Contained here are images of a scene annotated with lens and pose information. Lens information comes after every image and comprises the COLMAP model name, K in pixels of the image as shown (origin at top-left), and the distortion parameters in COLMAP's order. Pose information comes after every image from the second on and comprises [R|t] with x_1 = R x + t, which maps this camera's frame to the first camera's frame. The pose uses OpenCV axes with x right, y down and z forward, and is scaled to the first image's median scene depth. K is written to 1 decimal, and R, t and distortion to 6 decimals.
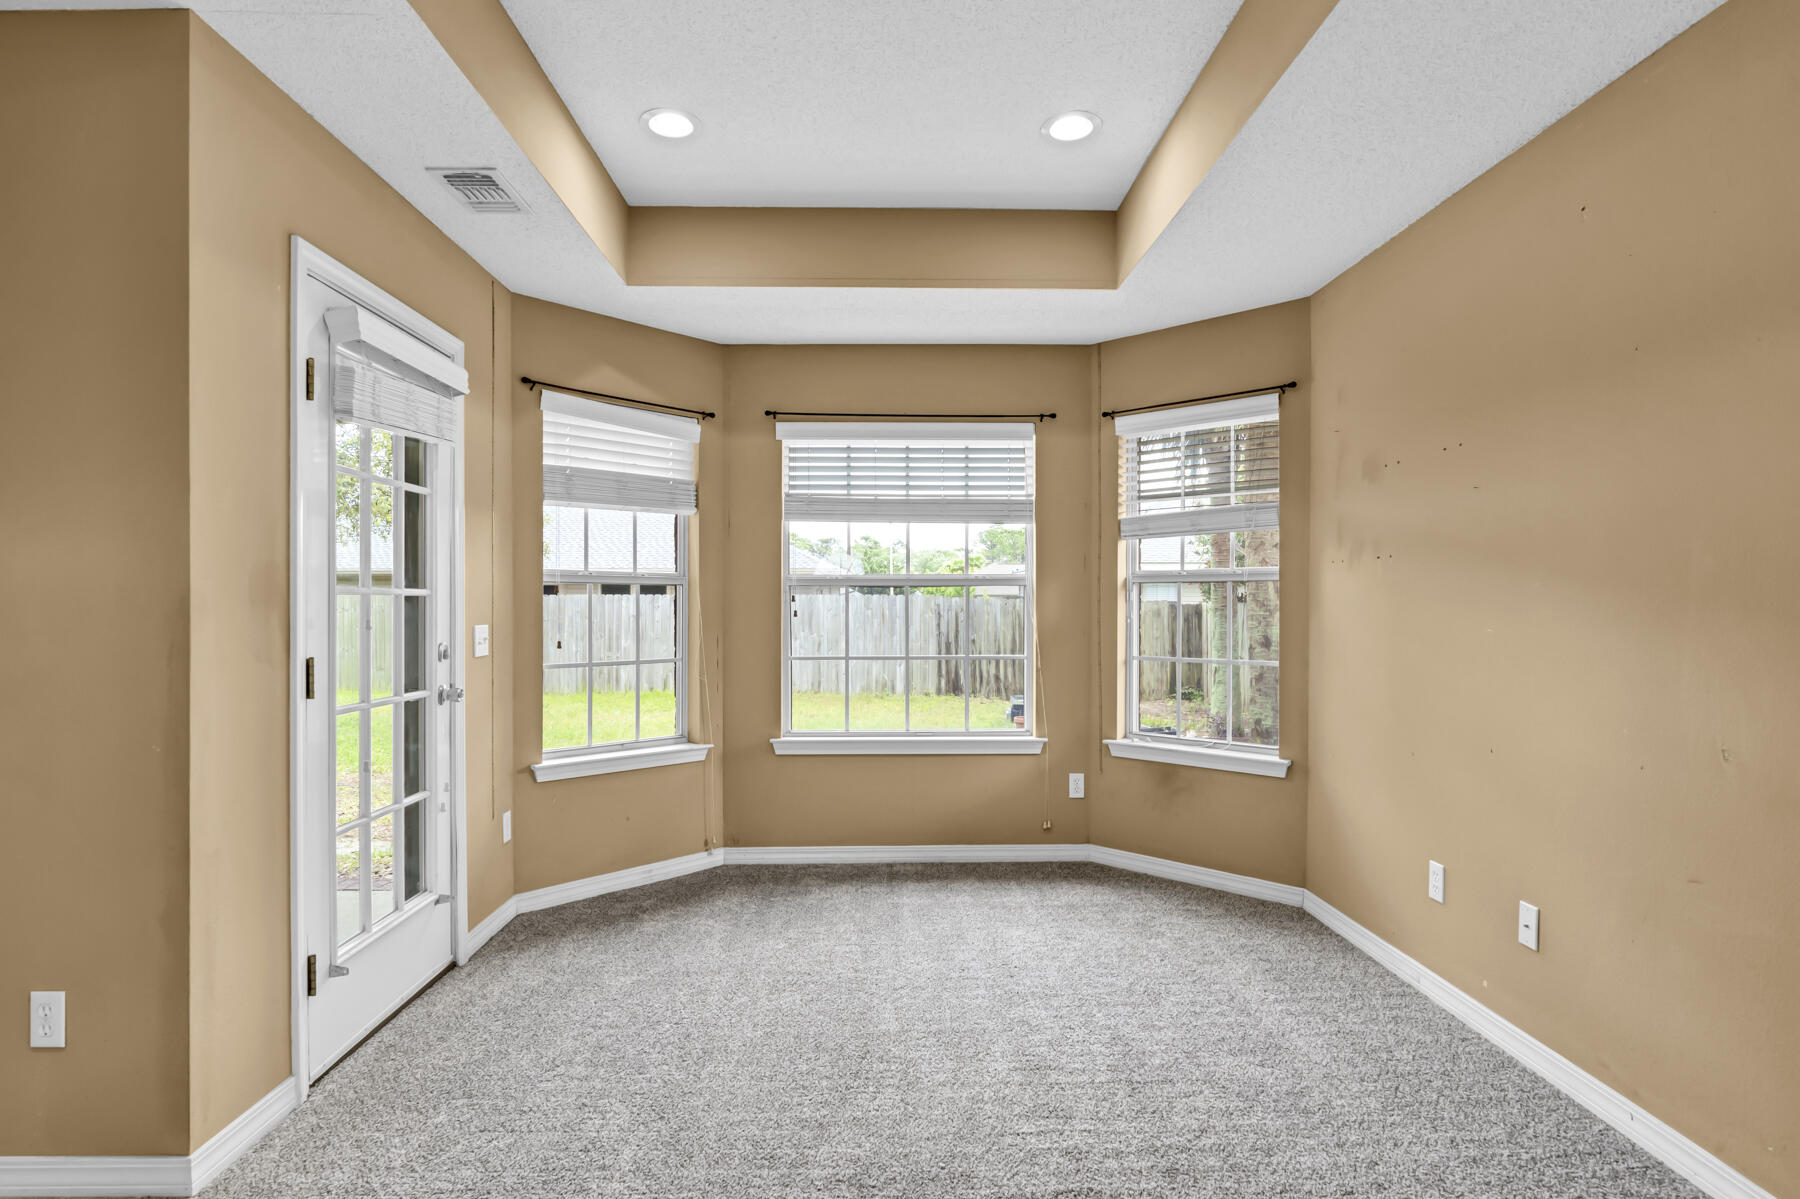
lens RADIAL K [[936.9, 0, 893.0], [0, 936.9, 612.2], [0, 0, 1]] dist [-0.003290, -0.000105]
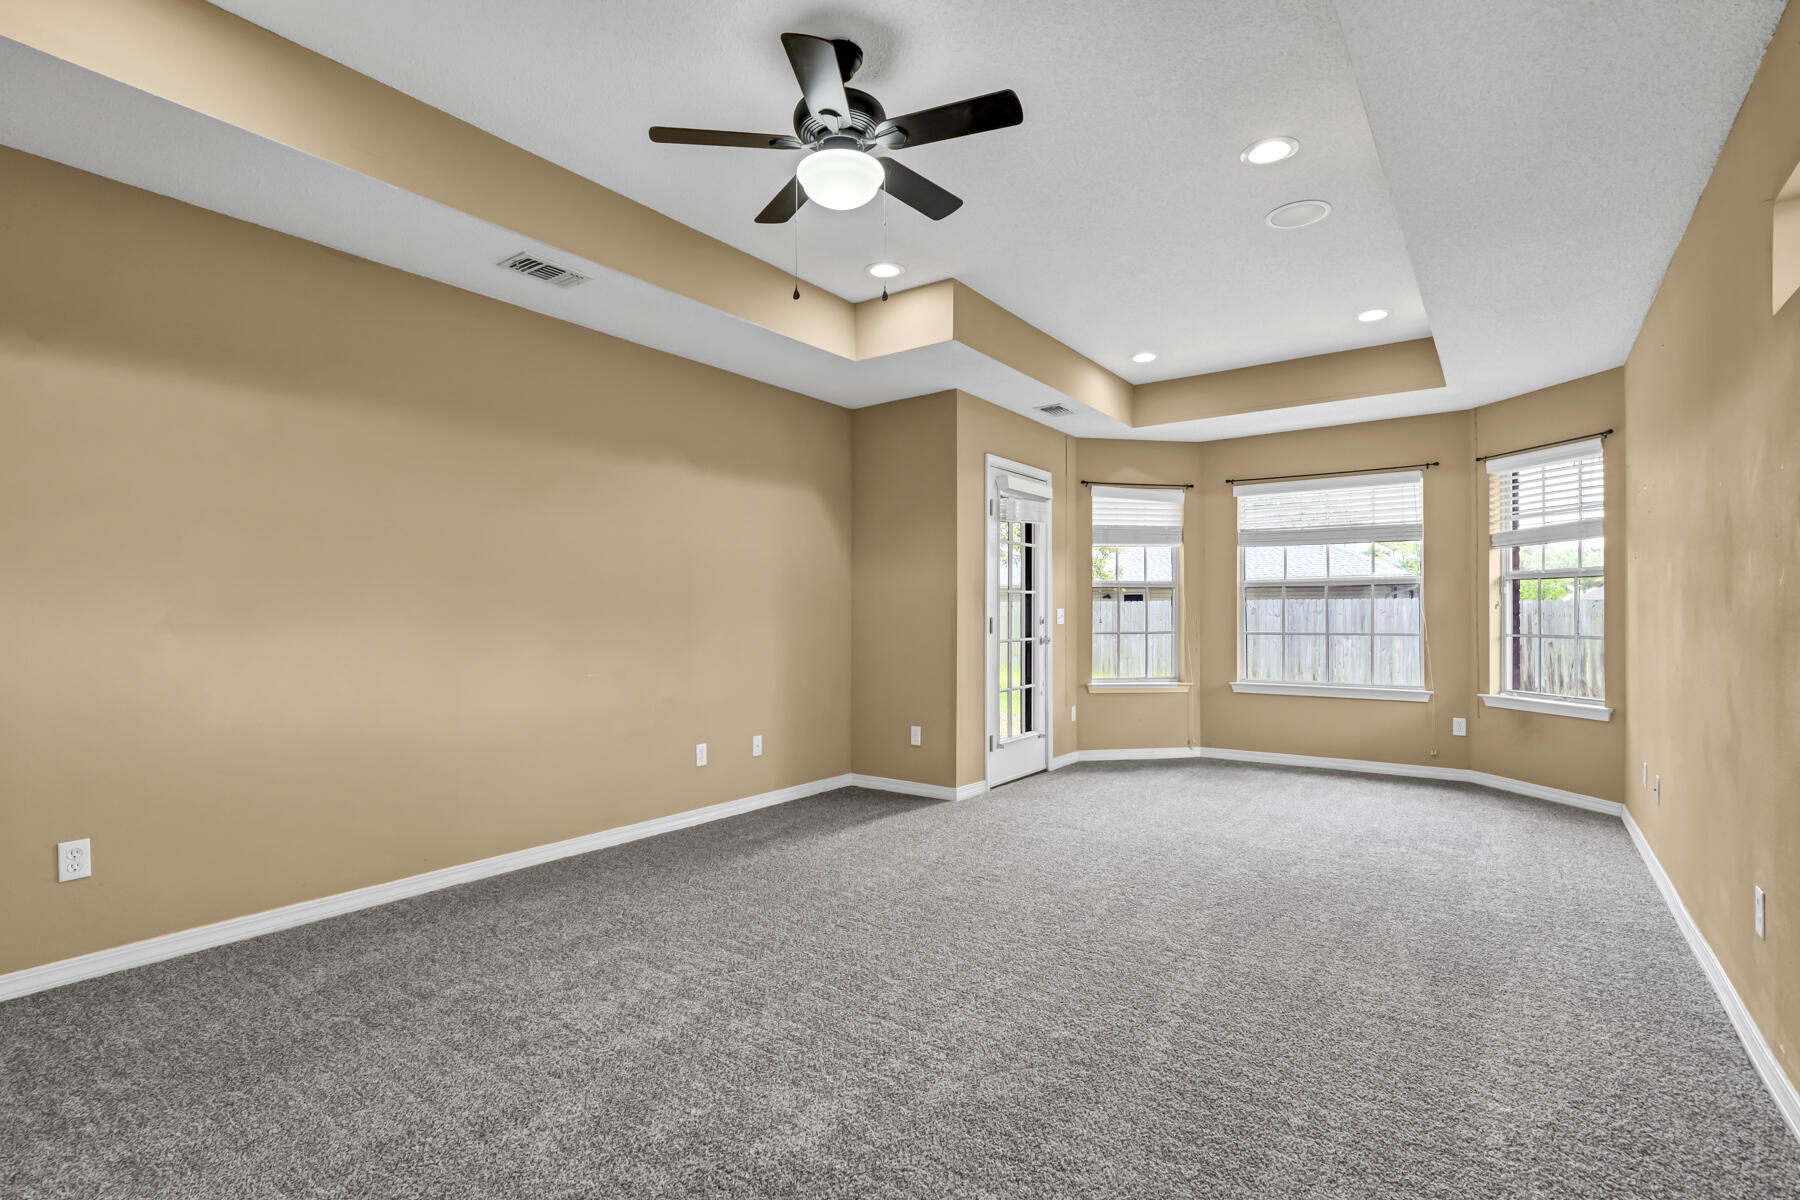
lens RADIAL K [[846.6, 0, 900.0], [0, 846.6, 600.0], [0, 0, 1]] dist [0.004620, 0.000322]
pose [[0.803101, -0.010586, -0.595749, 0.317175], [-0.003649, 0.999736, -0.022683, 0.032074], [0.595832, 0.020391, 0.802851, -0.574770]]
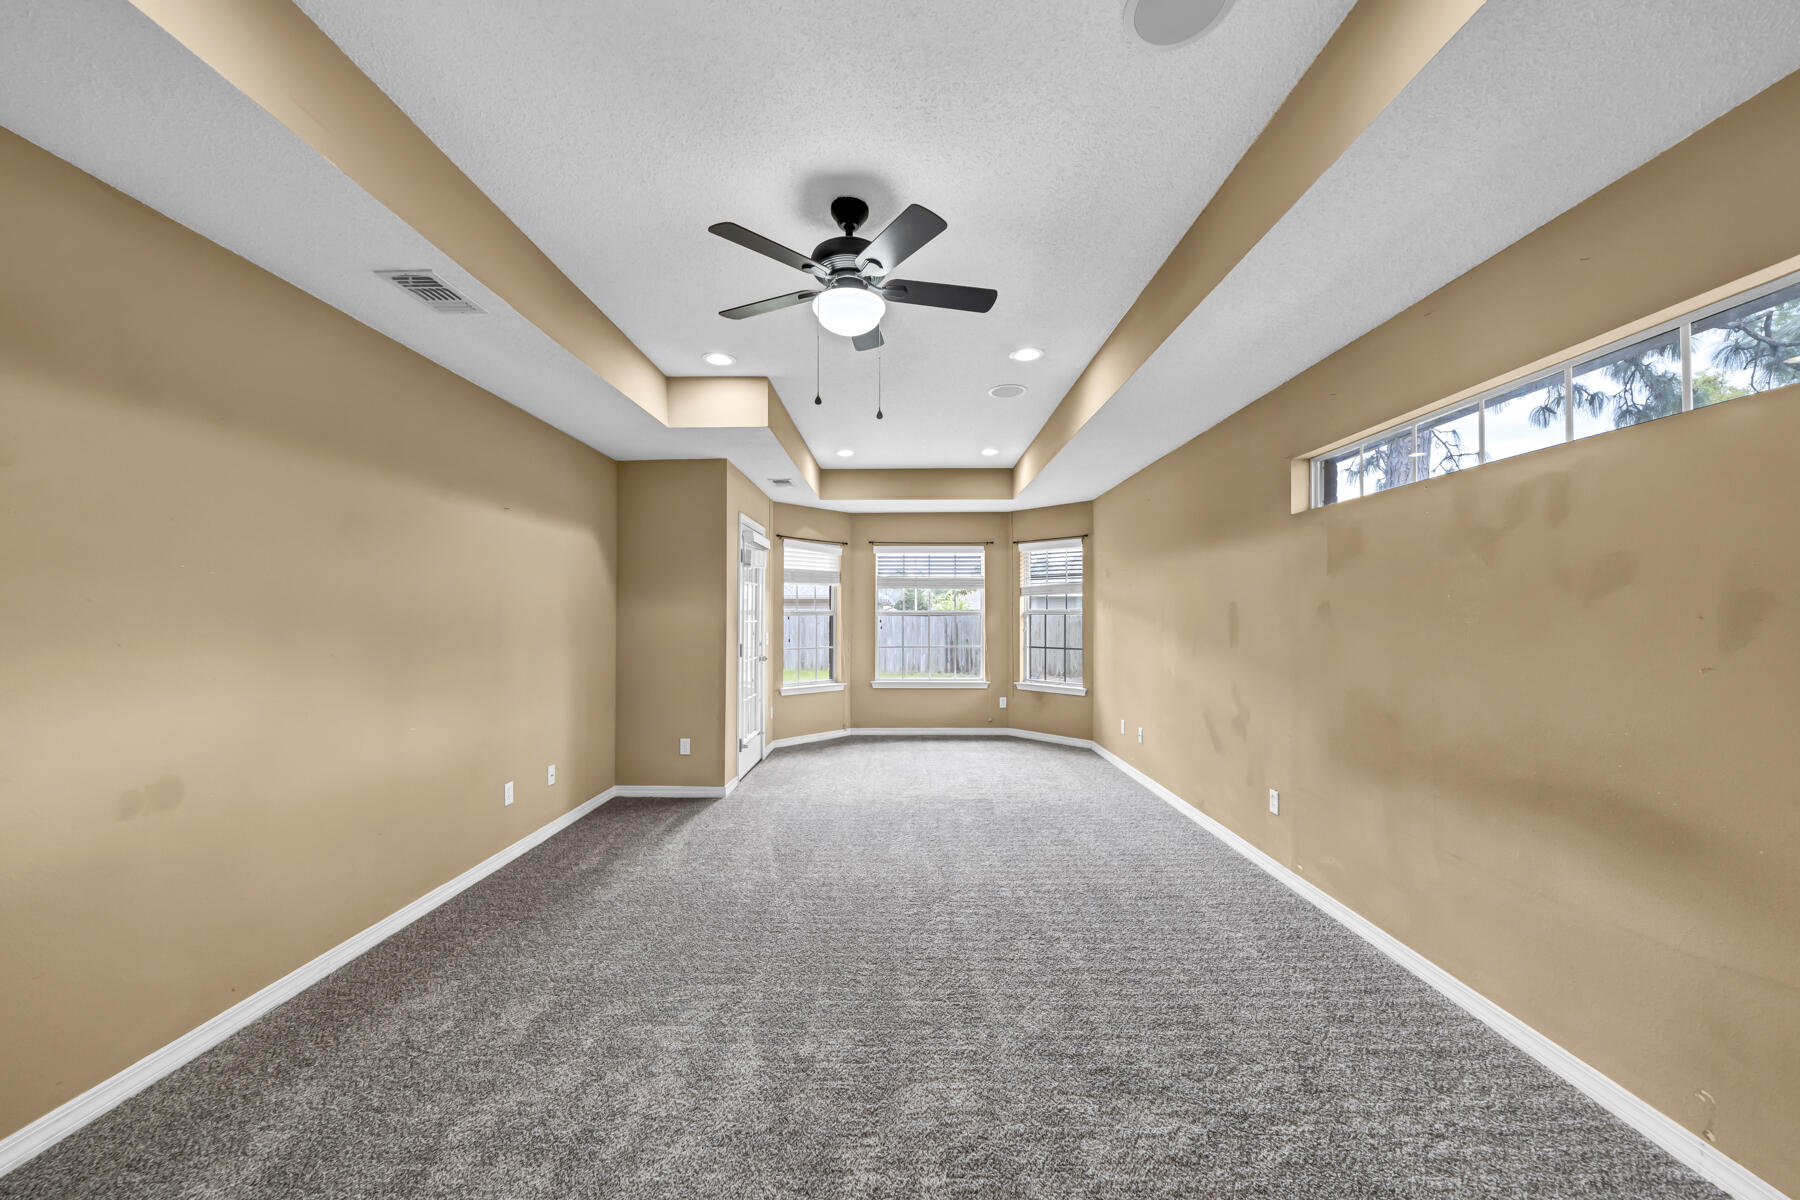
lens RADIAL K [[639.1, 0, 894.0], [0, 639.1, 604.3], [0, 0, 1]] dist [-0.002638, -0.000233]
pose [[0.999384, 0.000350, -0.035102, -0.018773], [-0.001281, 0.999648, -0.026502, -0.016424], [0.035080, 0.026531, 0.999032, -0.661411]]
